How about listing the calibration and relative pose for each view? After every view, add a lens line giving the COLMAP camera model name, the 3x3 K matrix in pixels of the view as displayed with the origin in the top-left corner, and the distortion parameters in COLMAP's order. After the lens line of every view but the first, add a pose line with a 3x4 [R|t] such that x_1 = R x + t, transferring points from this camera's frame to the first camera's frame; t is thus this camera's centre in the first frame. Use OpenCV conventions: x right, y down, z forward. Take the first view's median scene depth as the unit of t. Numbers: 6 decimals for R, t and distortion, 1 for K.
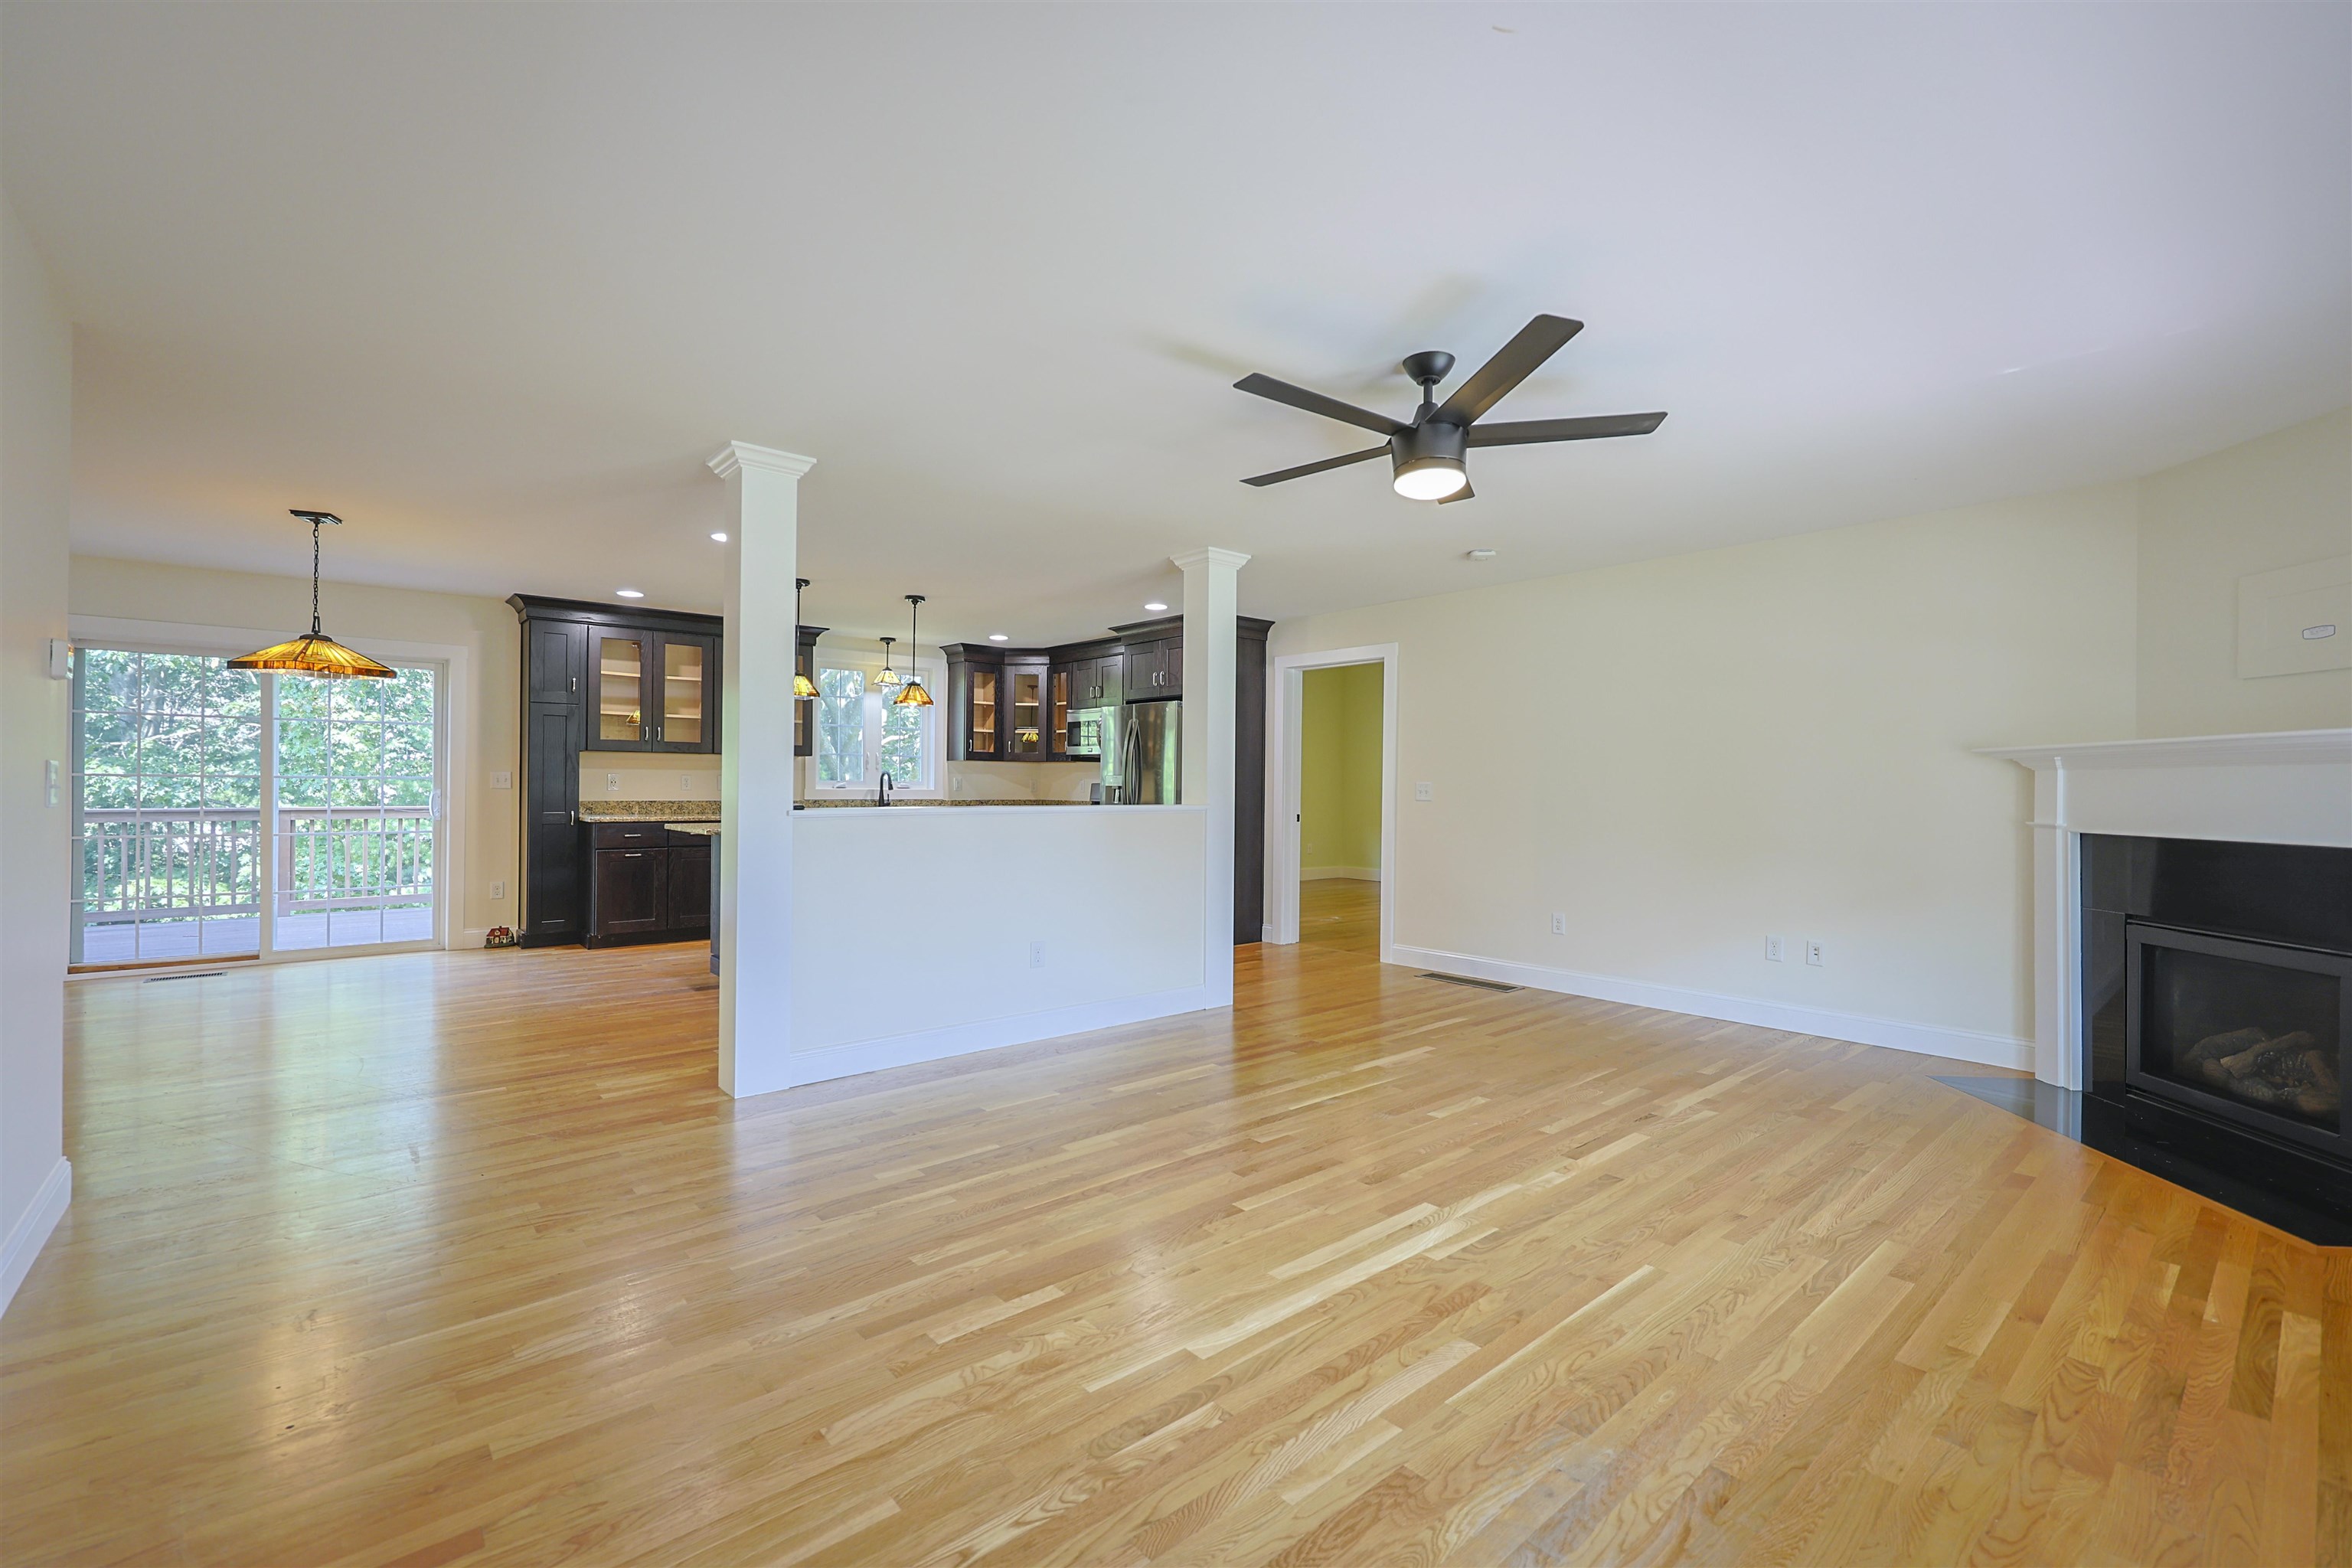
lens RADIAL K [[1008.2, 0, 1177.9], [0, 1008.2, 789.3], [0, 0, 1]] dist [0.000485, 0.000312]
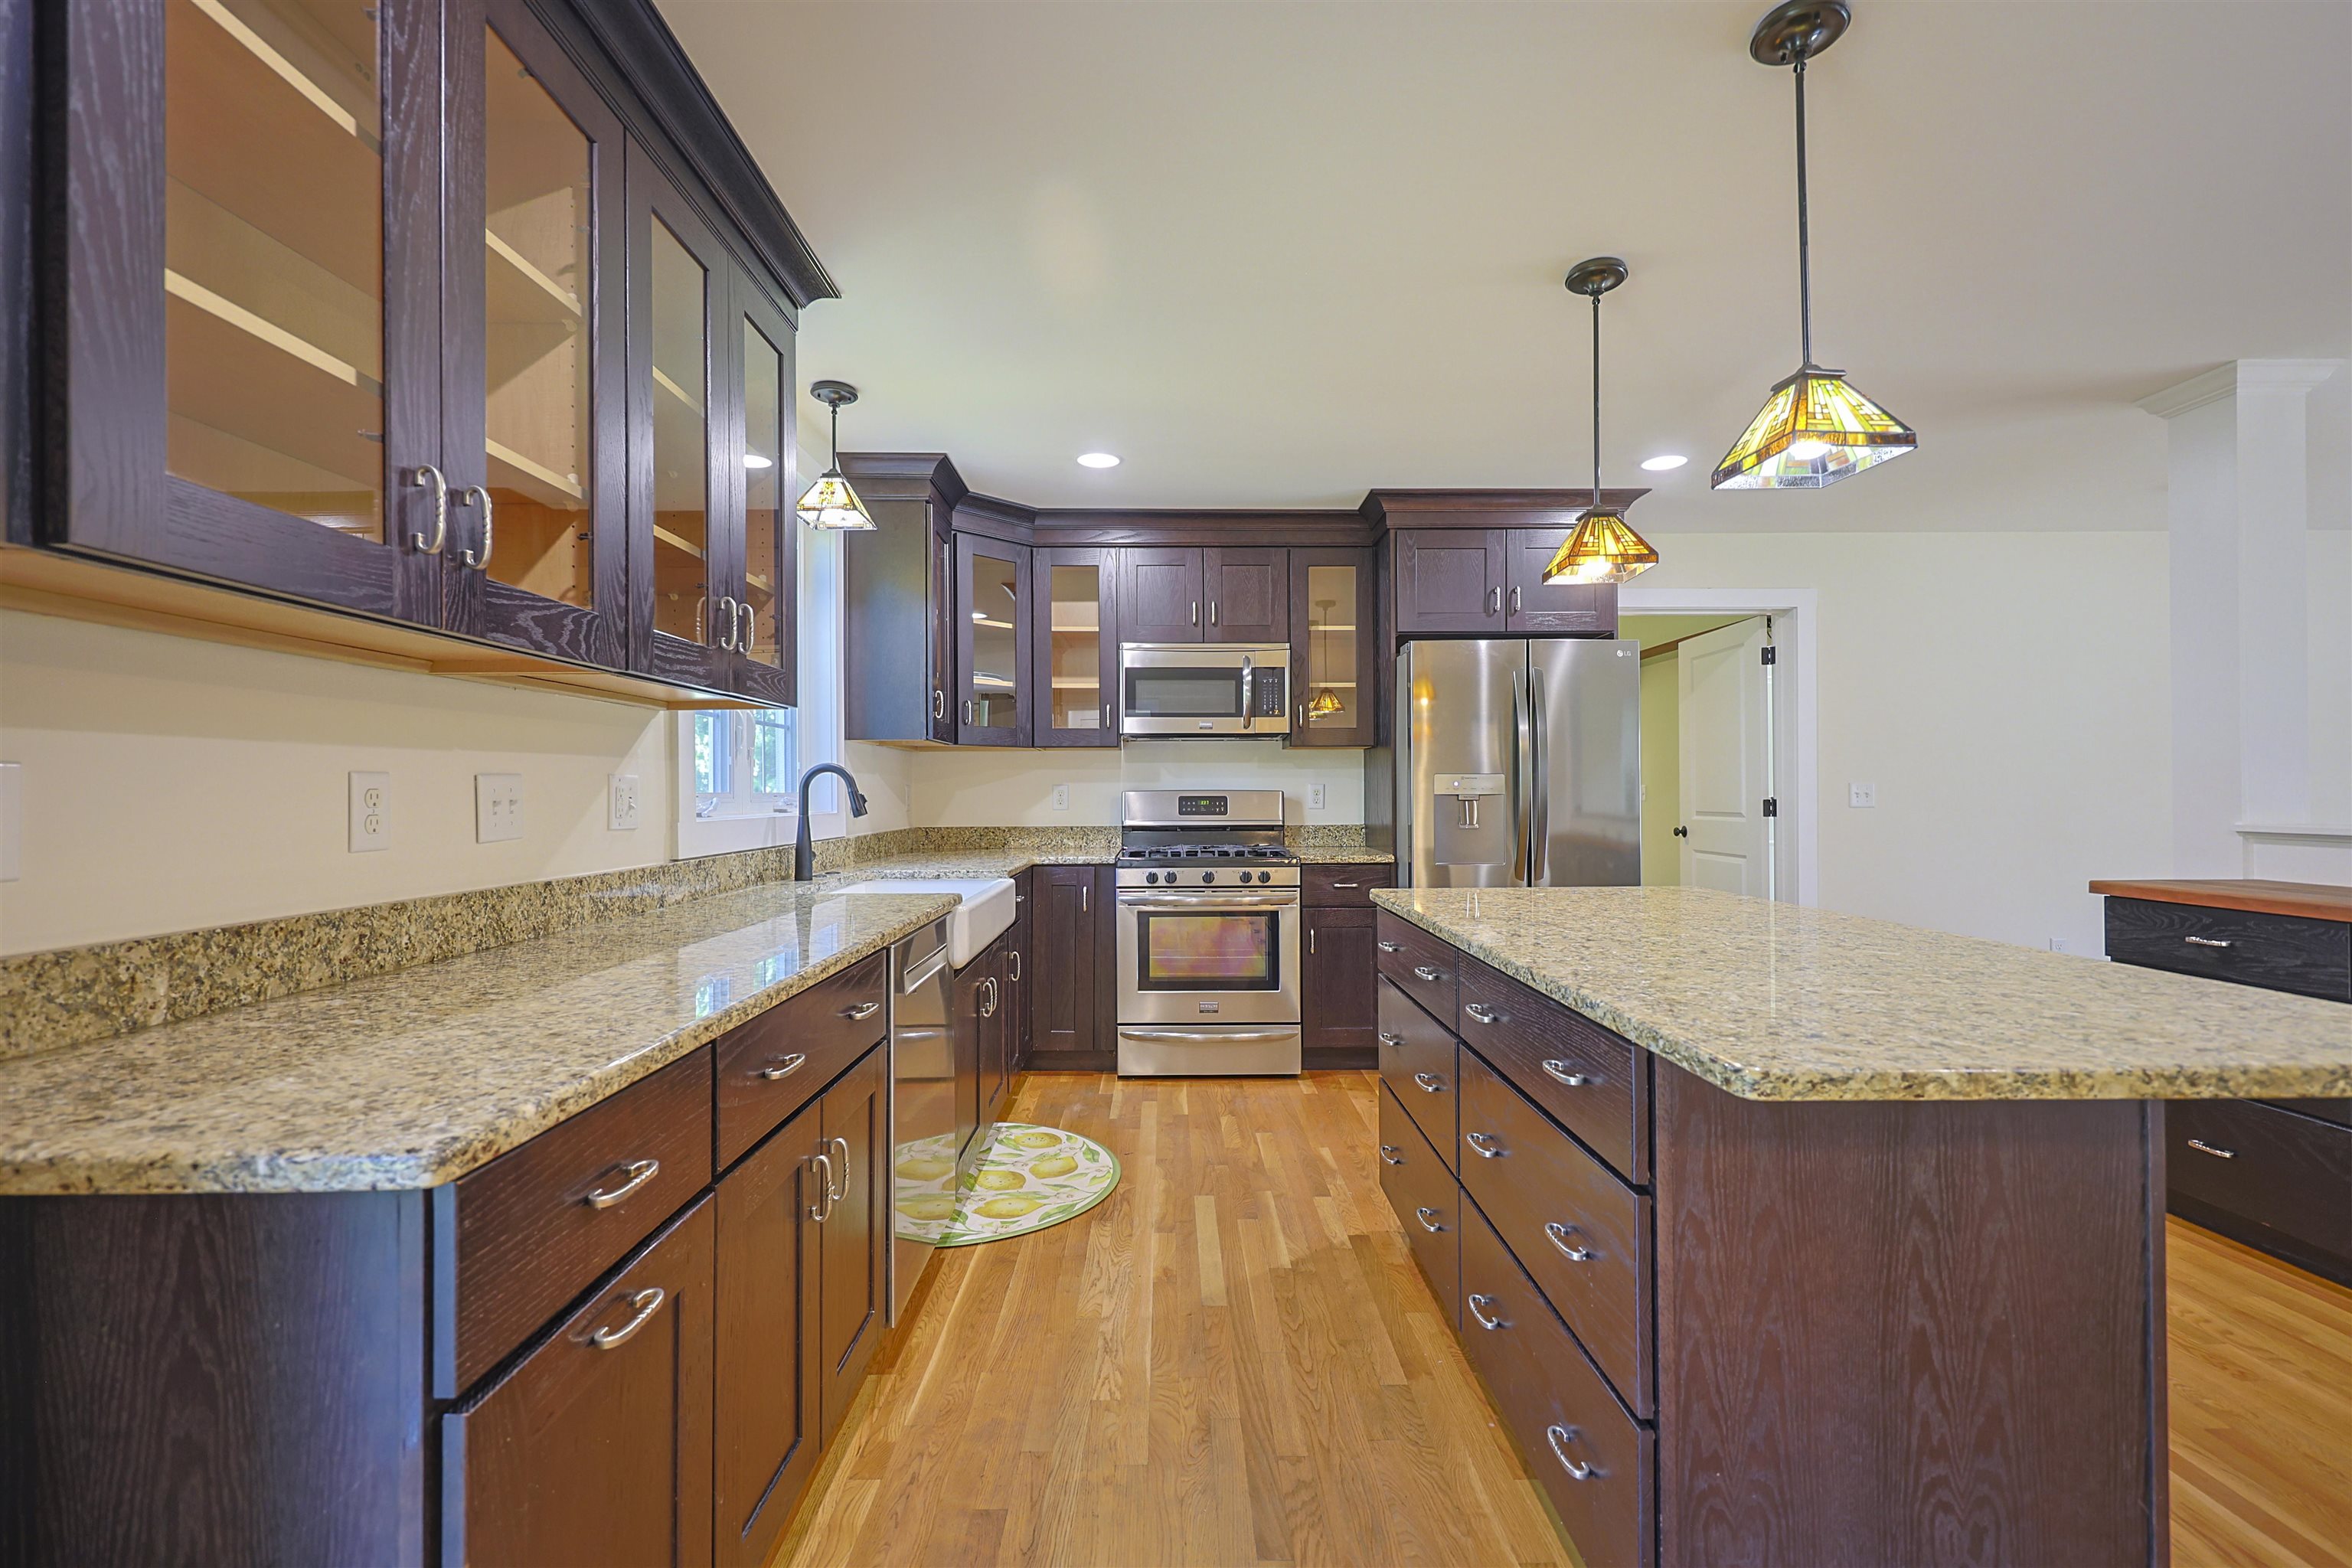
lens RADIAL K [[1008.2, 0, 1186.7], [0, 1008.2, 785.4], [0, 0, 1]] dist [0.000485, 0.000312]
pose [[0.636413, -0.007866, 0.771308, -1.097847], [0.014219, 0.999898, -0.001535, -0.018791], [-0.771217, 0.011943, 0.636460, 1.539999]]
